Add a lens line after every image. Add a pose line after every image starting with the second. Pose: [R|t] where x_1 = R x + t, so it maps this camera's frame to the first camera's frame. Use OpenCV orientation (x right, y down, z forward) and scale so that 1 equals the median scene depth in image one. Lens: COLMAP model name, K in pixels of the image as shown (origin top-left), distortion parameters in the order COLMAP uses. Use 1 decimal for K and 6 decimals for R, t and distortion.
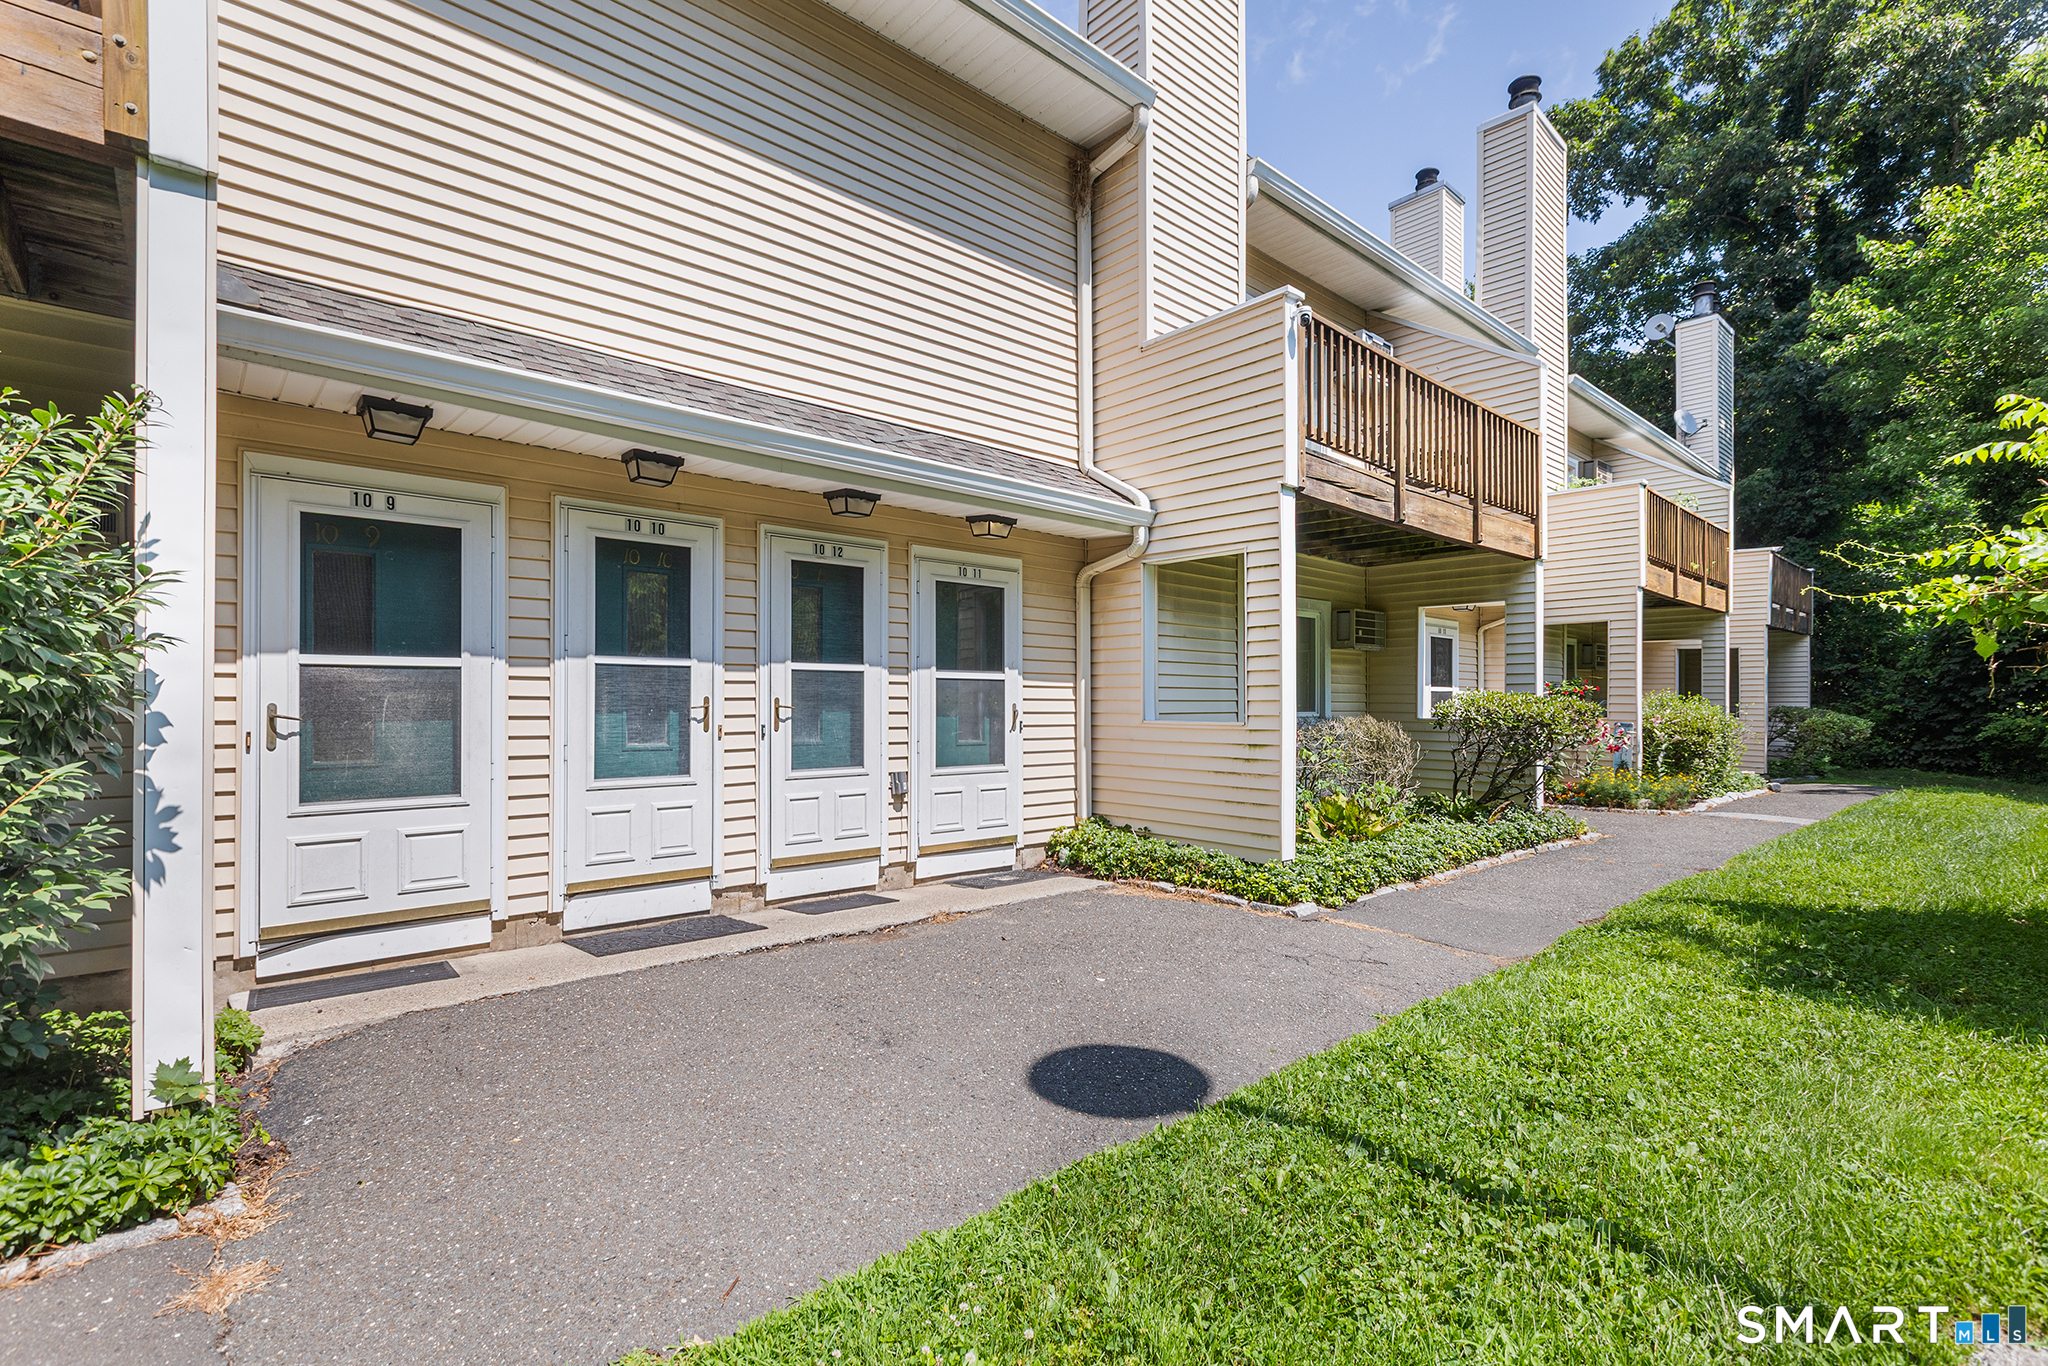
lens RADIAL K [[928.1, 0, 1019.2], [0, 928.1, 693.1], [0, 0, 1]] dist [-0.000067, 0.000774]
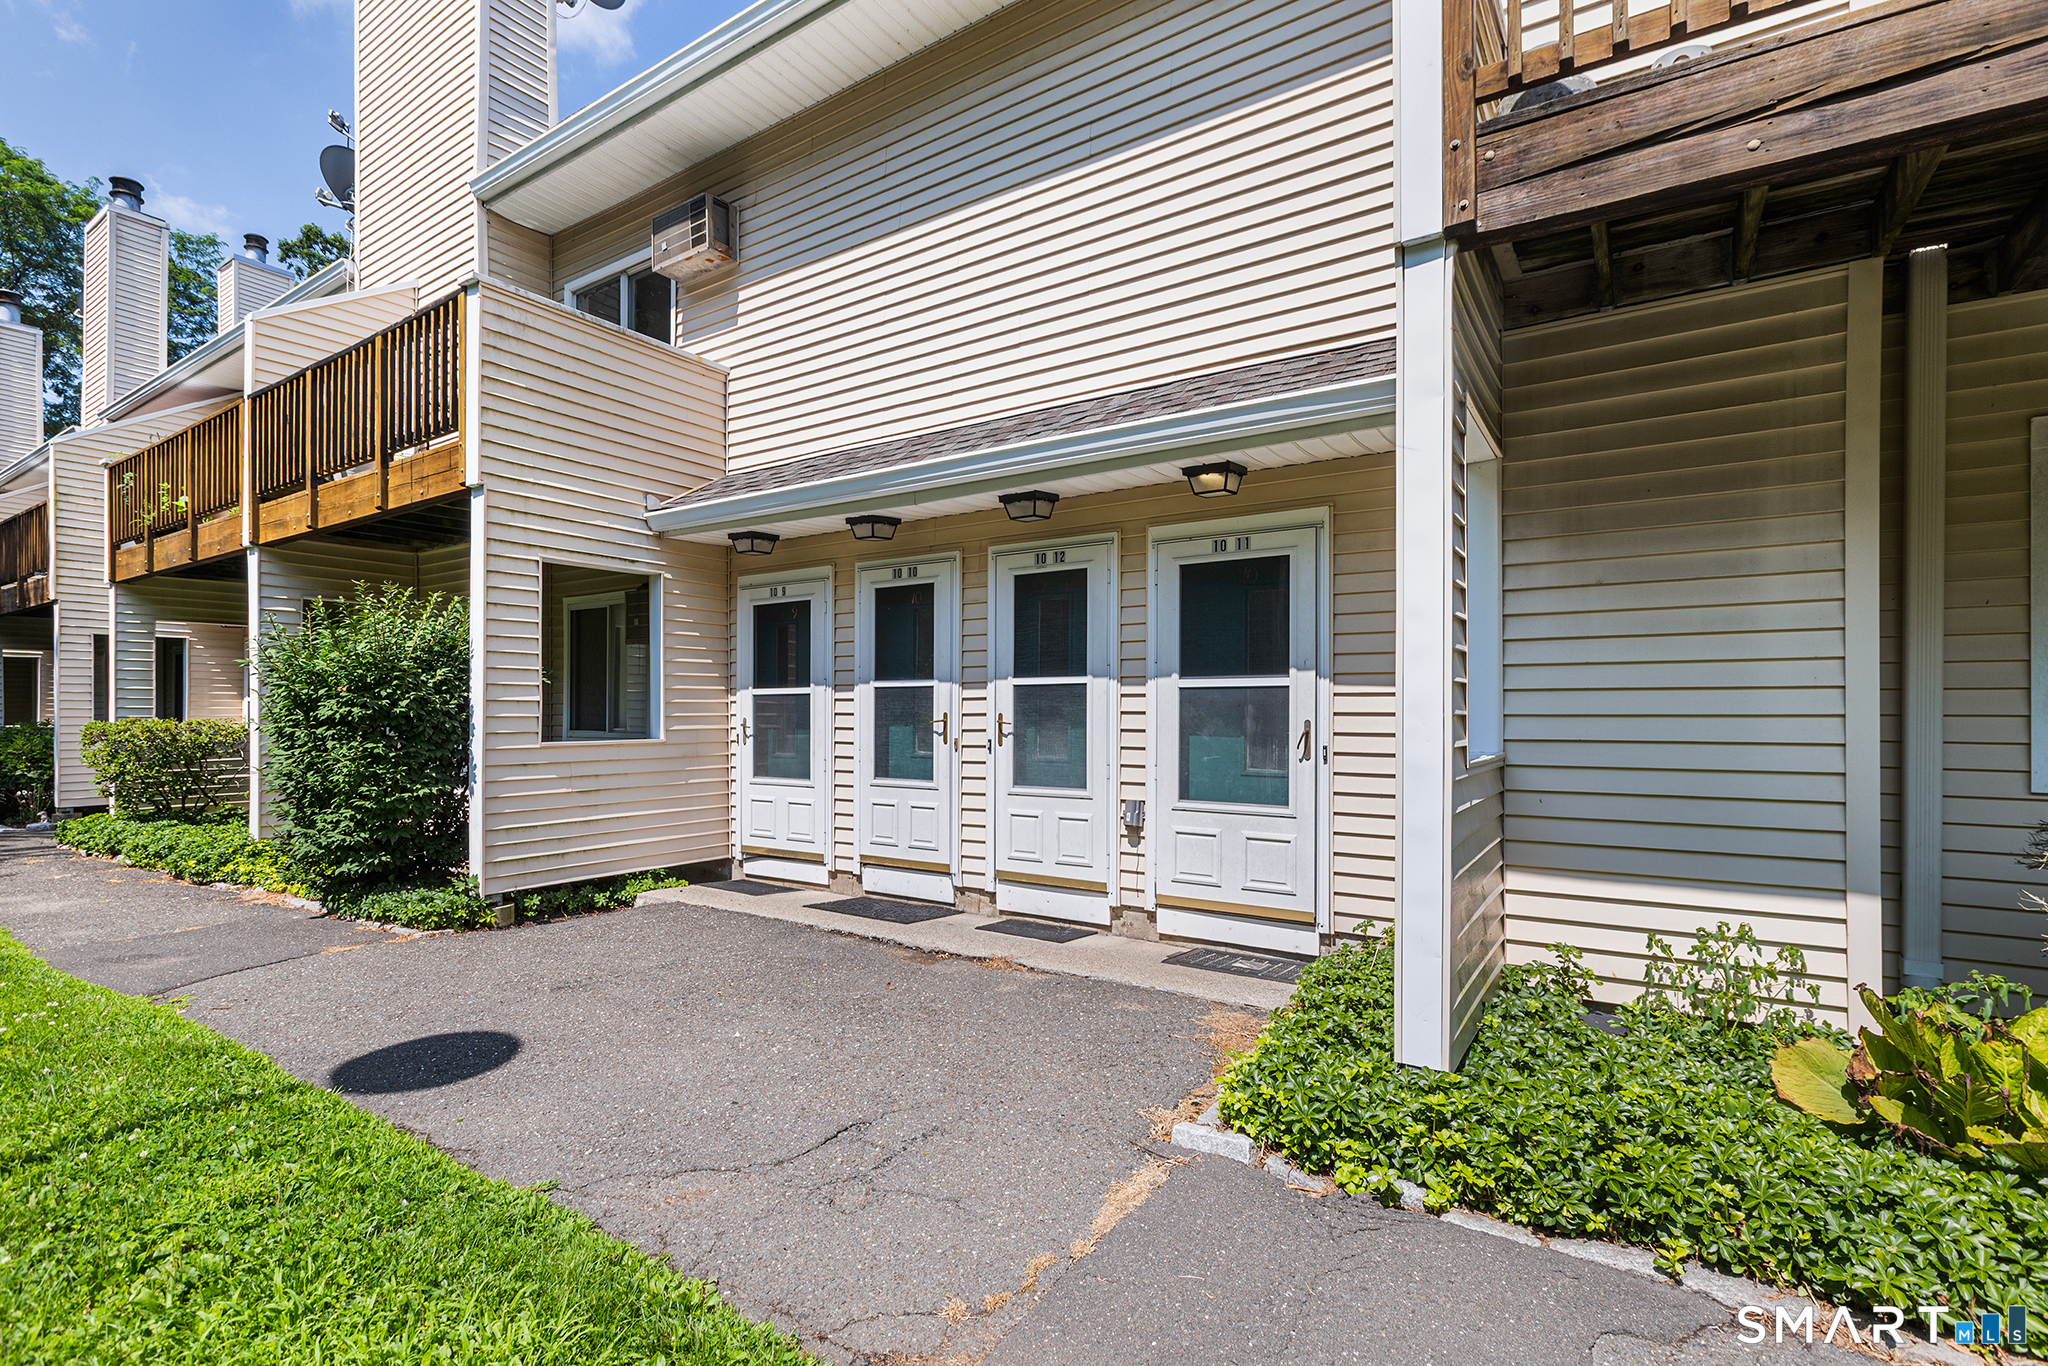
lens RADIAL K [[928.1, 0, 1011.1], [0, 928.1, 715.0], [0, 0, 1]] dist [-0.000067, 0.000774]
pose [[0.250288, 0.004478, -0.968161, 0.707049], [0.014982, 0.999852, 0.008498, -0.001660], [0.968055, -0.016632, 0.250184, 0.726395]]
